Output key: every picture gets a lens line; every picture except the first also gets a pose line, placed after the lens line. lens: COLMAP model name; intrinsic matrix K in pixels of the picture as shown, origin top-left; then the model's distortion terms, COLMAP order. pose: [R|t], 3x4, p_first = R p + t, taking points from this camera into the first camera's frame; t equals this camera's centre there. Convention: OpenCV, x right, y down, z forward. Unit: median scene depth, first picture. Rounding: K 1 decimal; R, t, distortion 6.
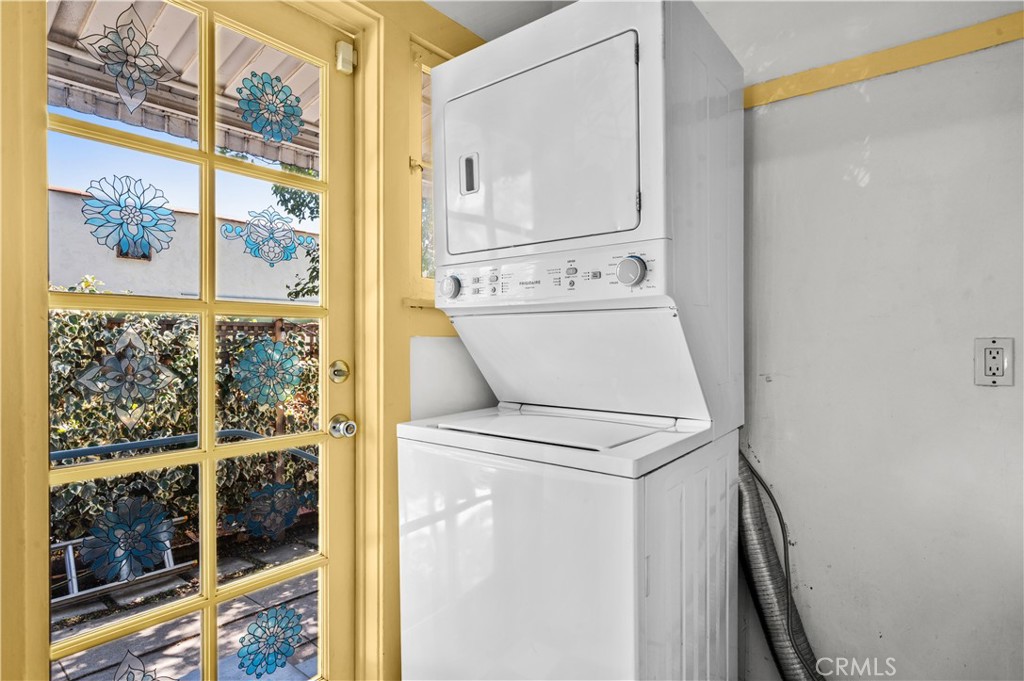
lens RADIAL K [[545.3, 0, 506.0], [0, 545.3, 341.1], [0, 0, 1]] dist [0.002529, -0.003181]
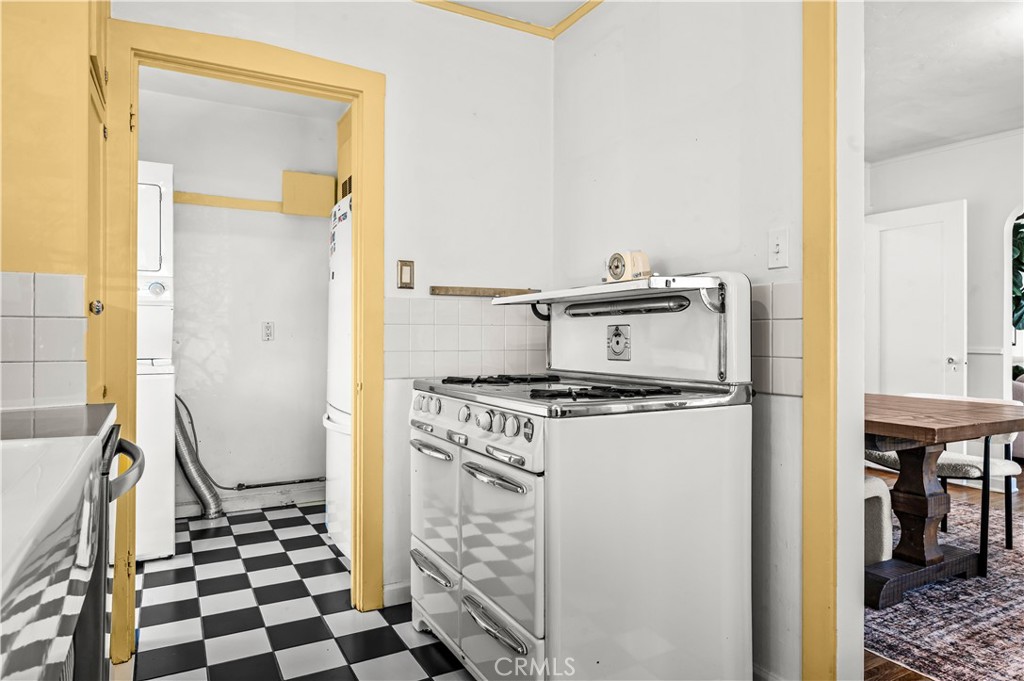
lens RADIAL K [[635.0, 0, 508.2], [0, 635.0, 331.4], [0, 0, 1]] dist [-0.001328, -0.002977]
pose [[0.377064, 0.002799, 0.926183, -1.559708], [0.002414, 0.999989, -0.004004, 0.055840], [-0.926184, 0.003746, 0.377053, -1.268931]]
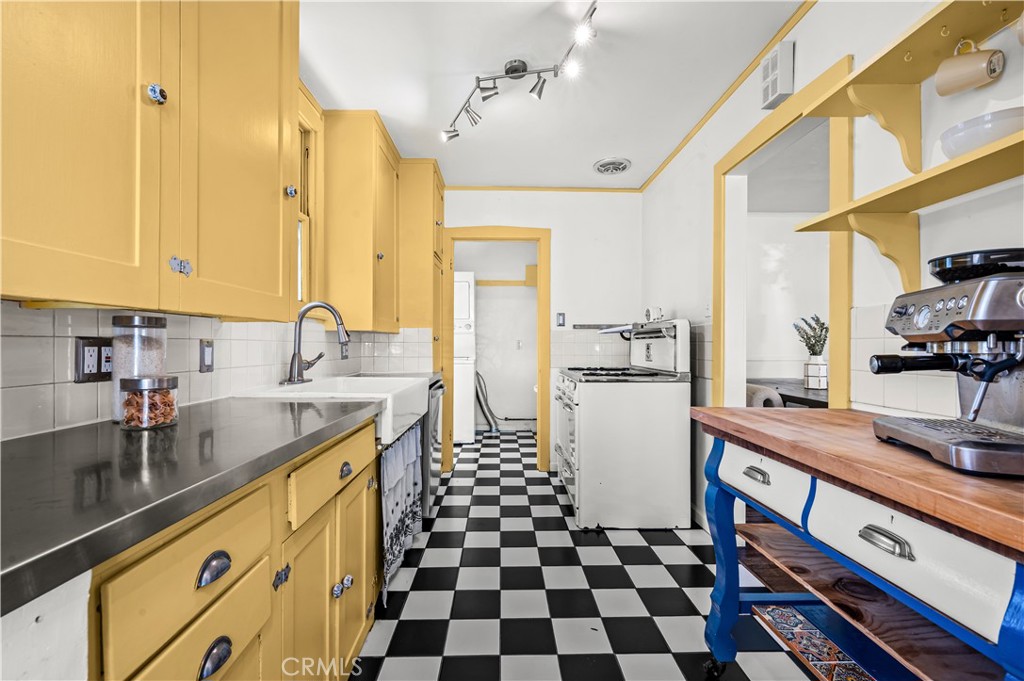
lens RADIAL K [[426.6, 0, 507.1], [0, 426.6, 343.6], [0, 0, 1]] dist [0.001698, -0.000370]
pose [[0.760511, -0.000133, 0.649325, -1.991241], [0.000436, 1.000000, -0.000305, 0.032115], [-0.649325, 0.000515, 0.760511, -2.185842]]
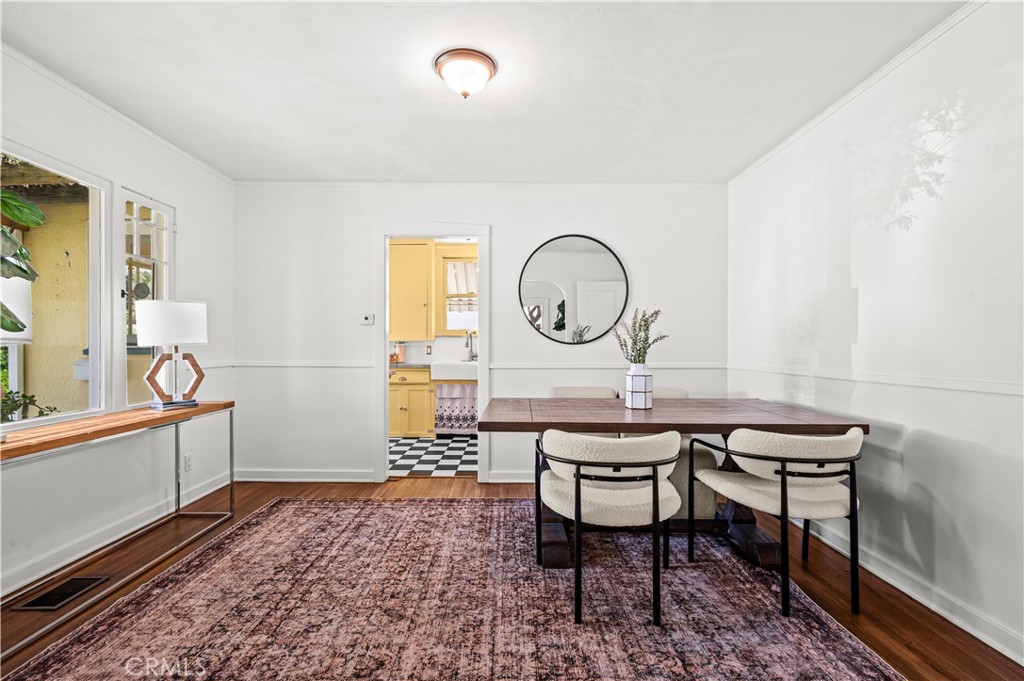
lens RADIAL K [[478.7, 0, 495.9], [0, 478.7, 348.5], [0, 0, 1]] dist [0.004805, 0.000638]
pose [[0.616689, 0.003192, -0.787200, 2.482180], [-0.003813, 0.999992, 0.001068, 0.037680], [0.787197, 0.002343, 0.616697, -3.274907]]
